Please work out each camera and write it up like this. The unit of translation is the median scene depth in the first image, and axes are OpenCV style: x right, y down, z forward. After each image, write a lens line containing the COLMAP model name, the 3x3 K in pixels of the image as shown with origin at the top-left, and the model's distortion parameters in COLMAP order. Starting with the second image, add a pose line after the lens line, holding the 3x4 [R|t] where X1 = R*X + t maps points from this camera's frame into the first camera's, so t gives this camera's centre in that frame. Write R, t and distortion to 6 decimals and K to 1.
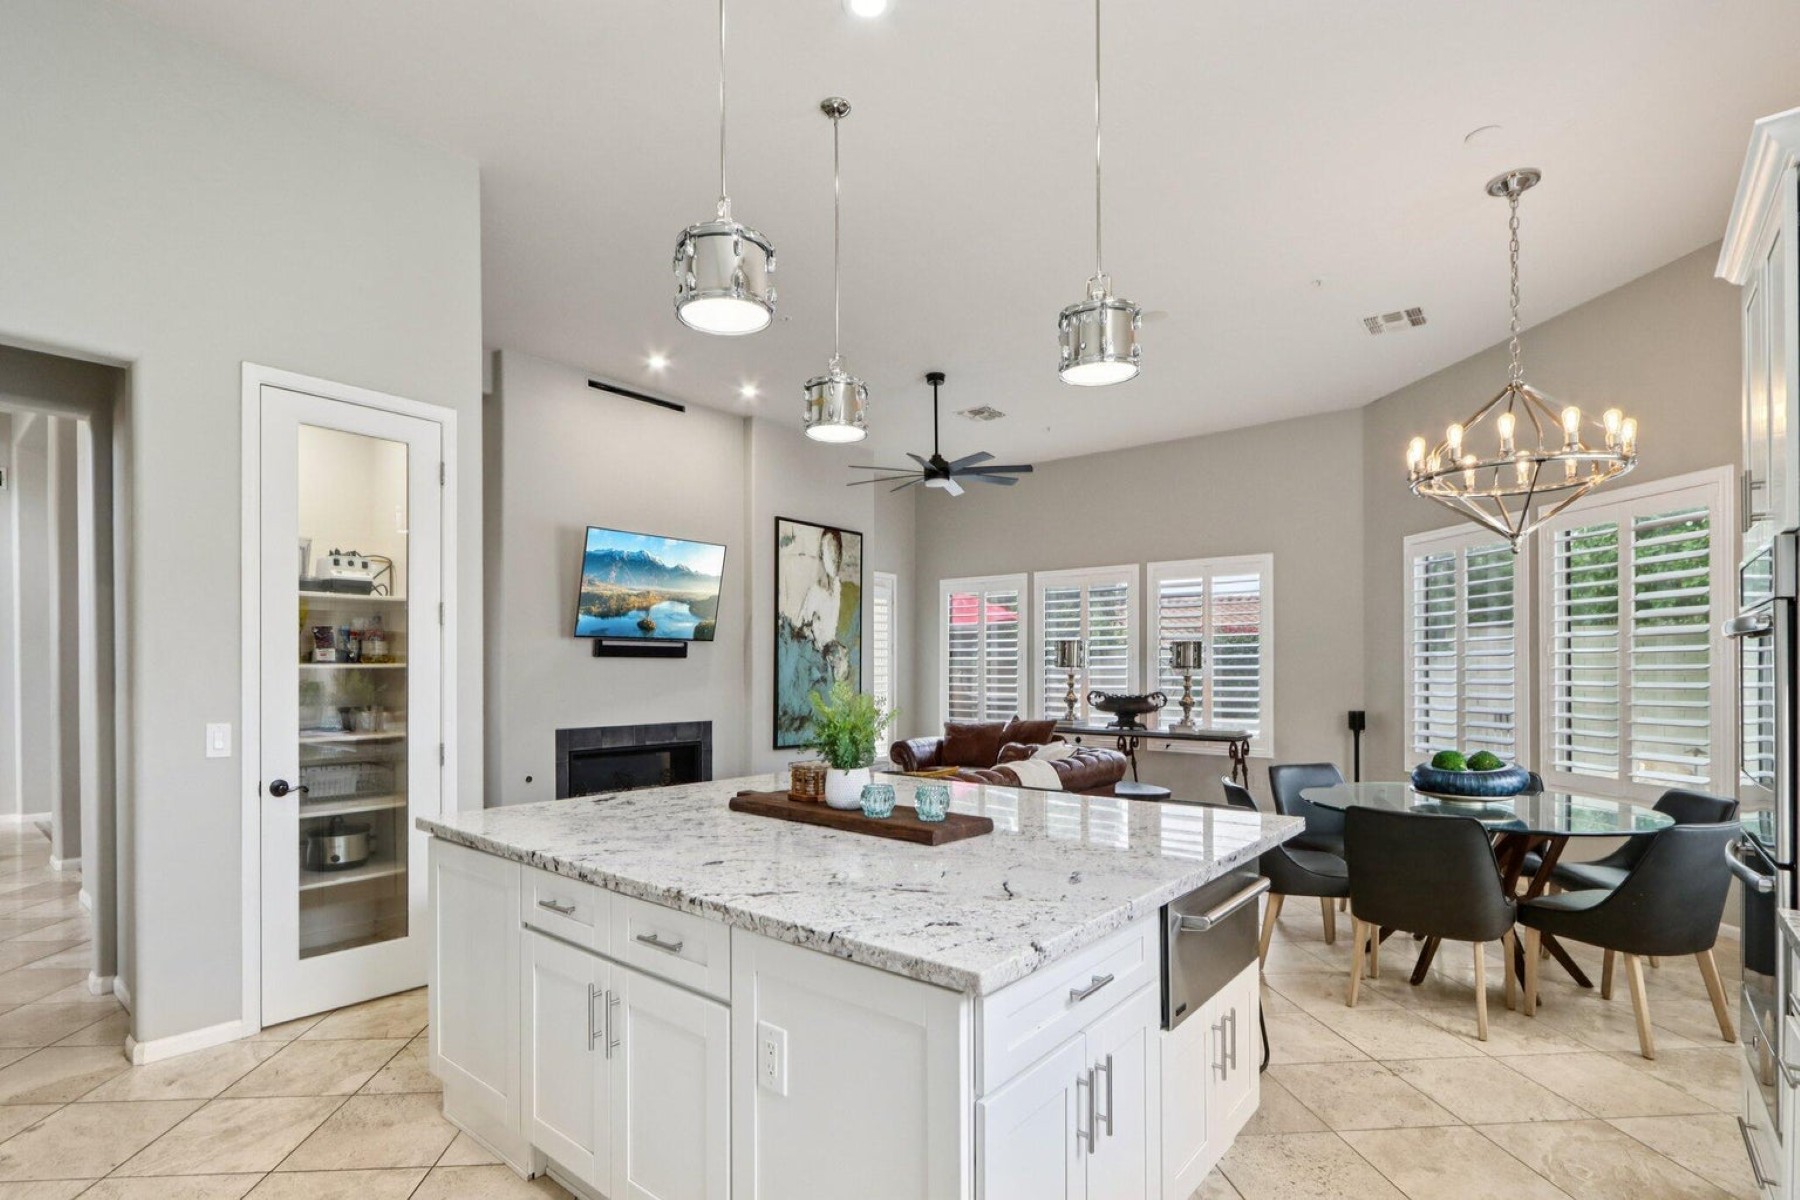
lens RADIAL K [[854.9, 0, 884.2], [0, 854.9, 652.3], [0, 0, 1]] dist [-0.009245, 0.001229]
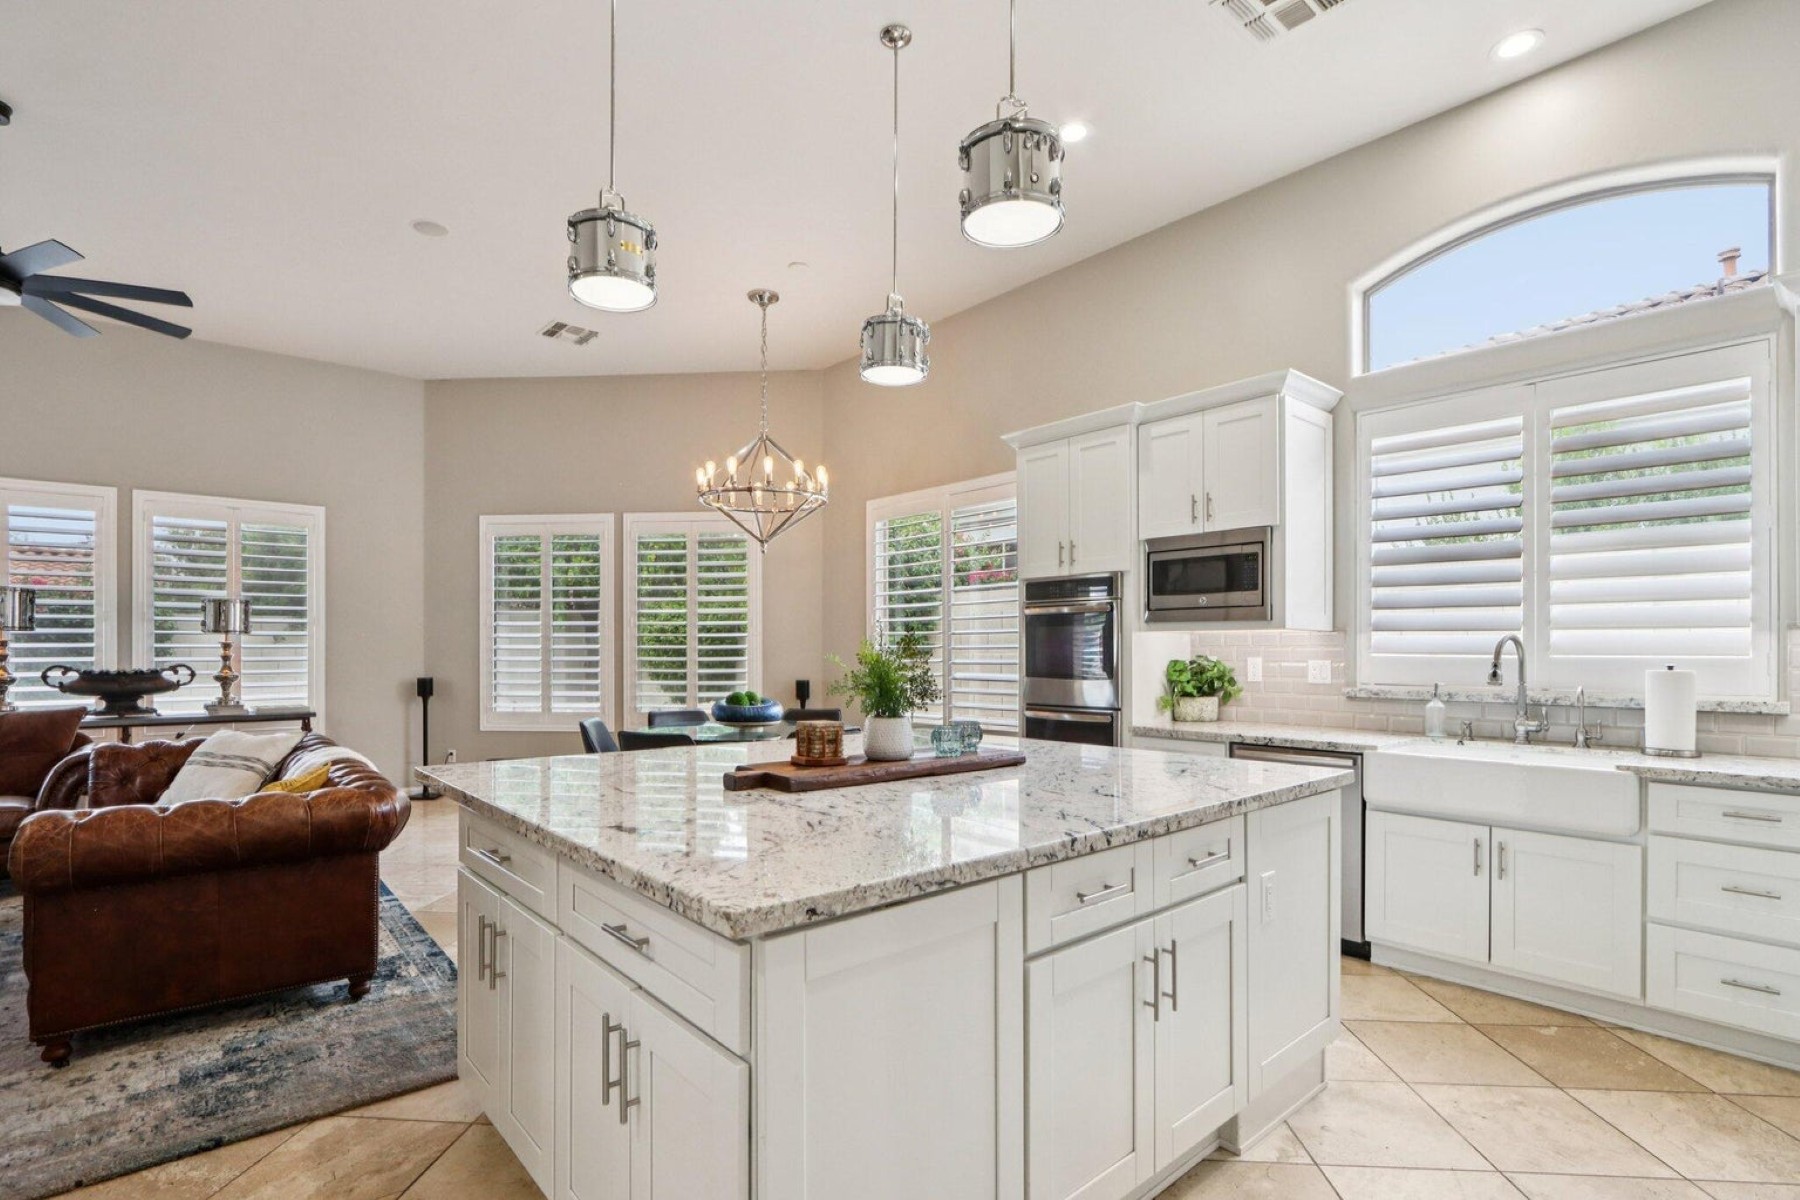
lens RADIAL K [[854.9, 0, 874.1], [0, 854.9, 642.5], [0, 0, 1]] dist [-0.009245, 0.001229]
pose [[0.154345, 0.007904, 0.987985, -0.335195], [-0.017659, 0.999830, -0.005240, 0.021016], [-0.987859, -0.016638, 0.154459, 0.285854]]
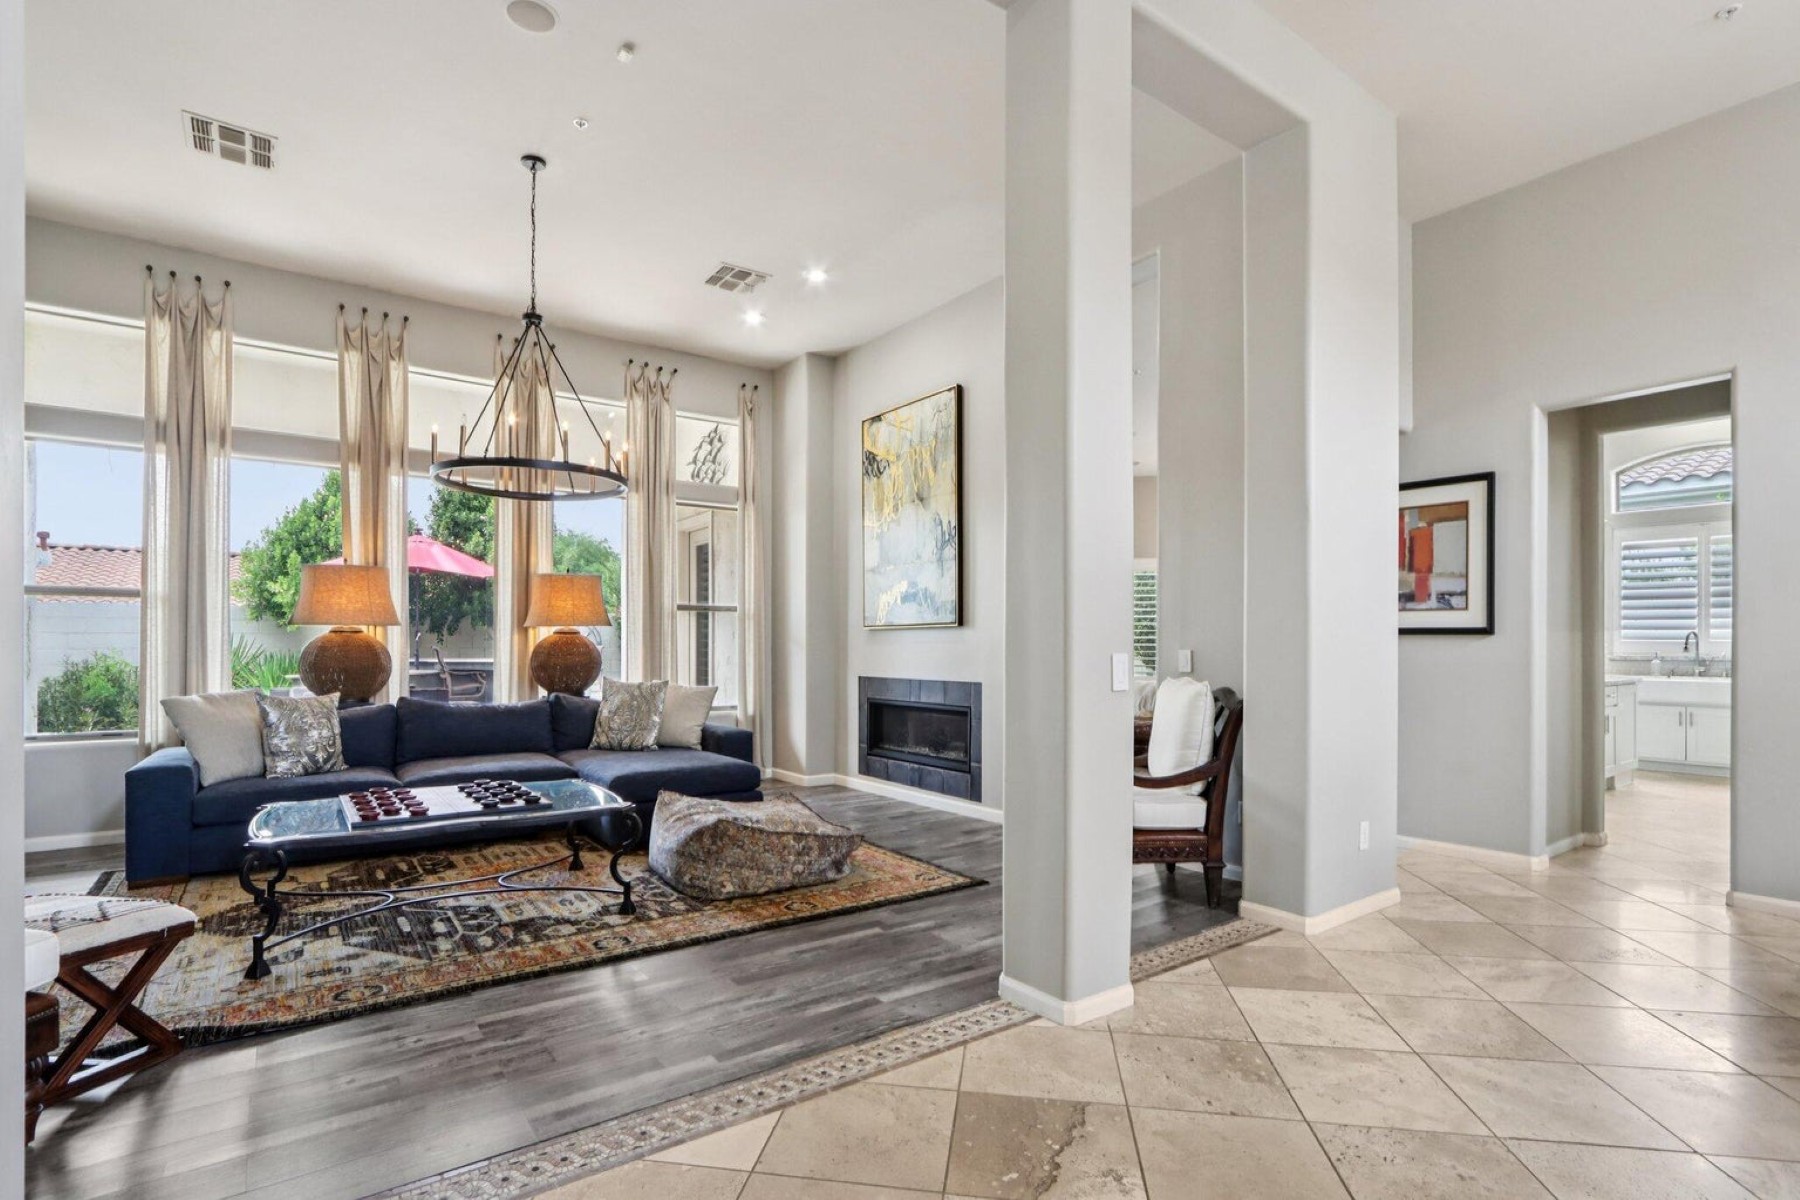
lens RADIAL K [[854.9, 0, 892.8], [0, 854.9, 641.5], [0, 0, 1]] dist [-0.009245, 0.001229]
pose [[0.235500, 0.003606, 0.971868, -1.088773], [-0.015992, 0.999872, 0.000165, 0.036982], [-0.971743, -0.015581, 0.235527, 0.734100]]
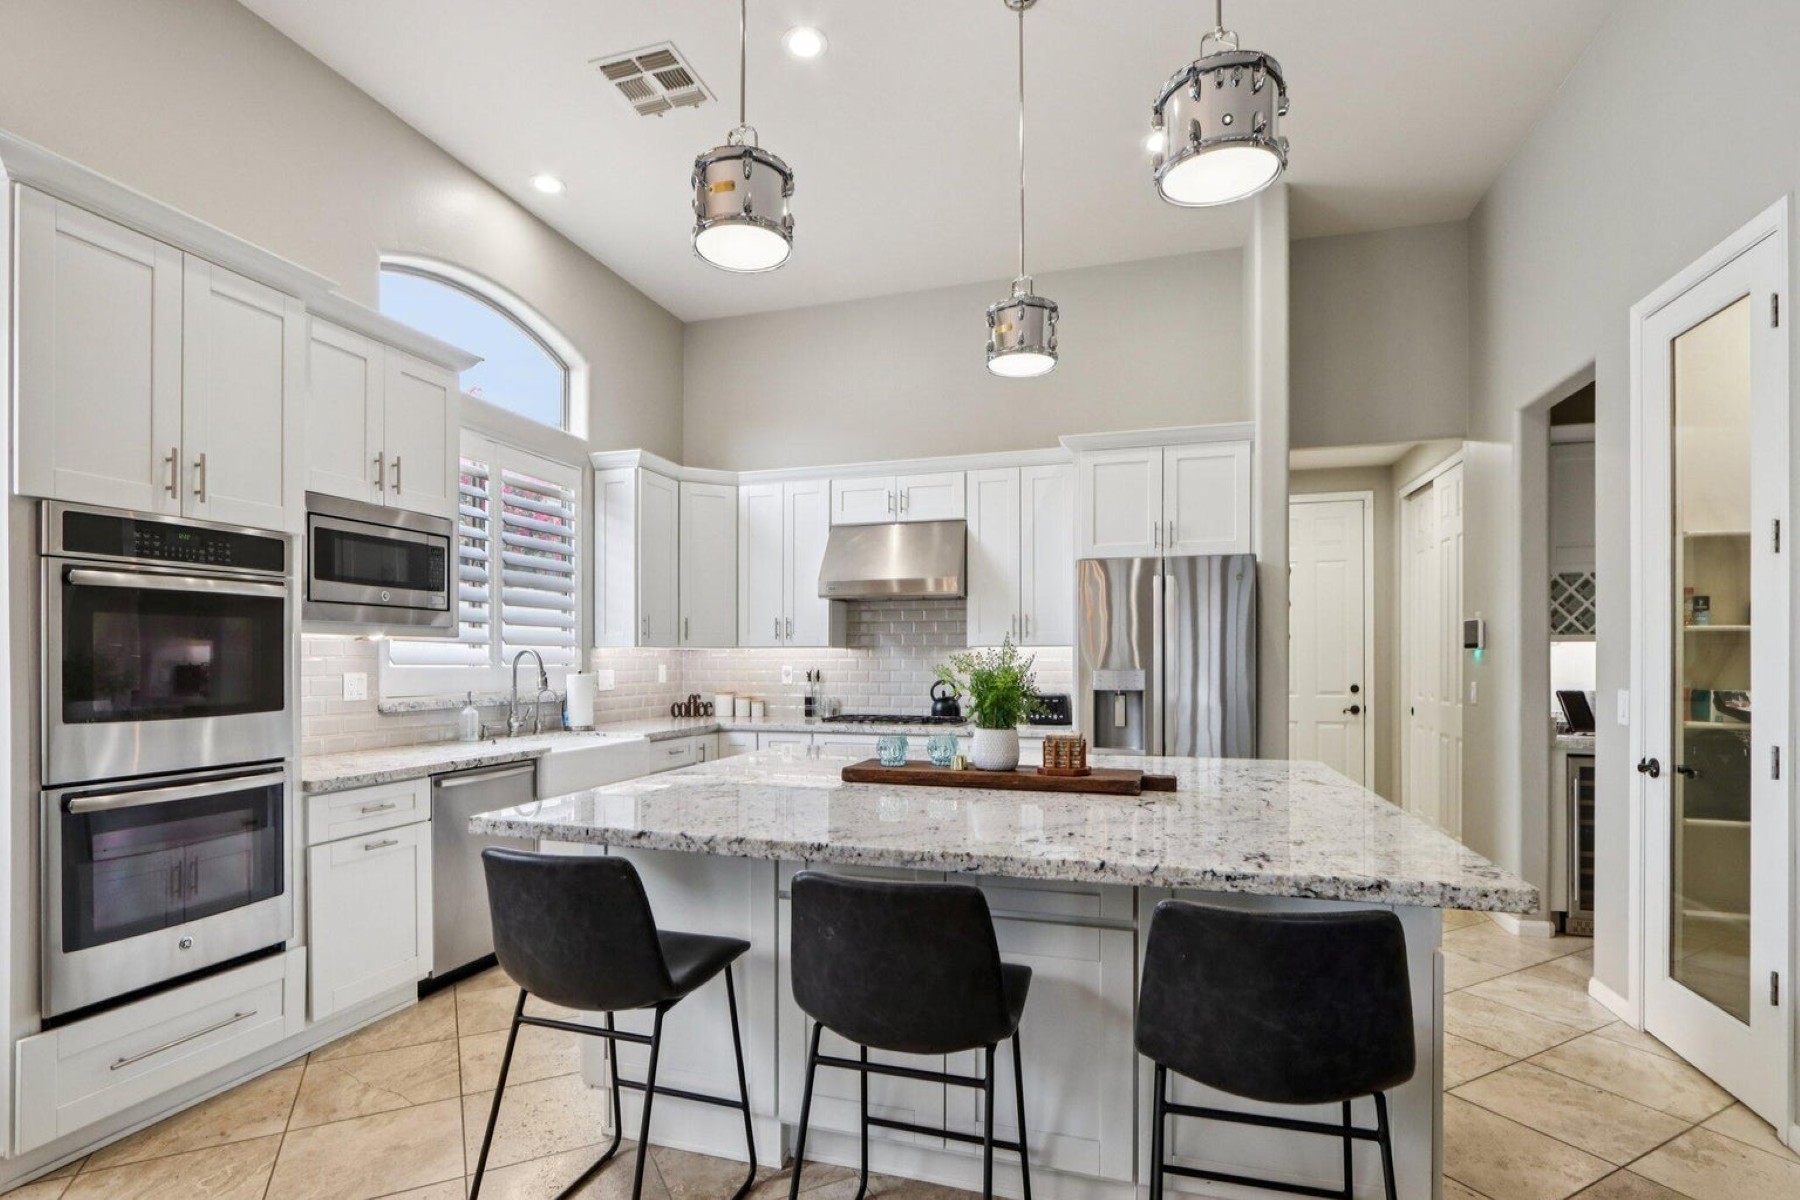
lens RADIAL K [[854.9, 0, 875.1], [0, 854.9, 669.0], [0, 0, 1]] dist [-0.009245, 0.001229]
pose [[-0.921202, 0.000846, -0.389085, 0.145881], [0.003329, 0.999978, -0.005708, 0.025627], [0.389072, -0.006554, -0.921184, 0.612575]]
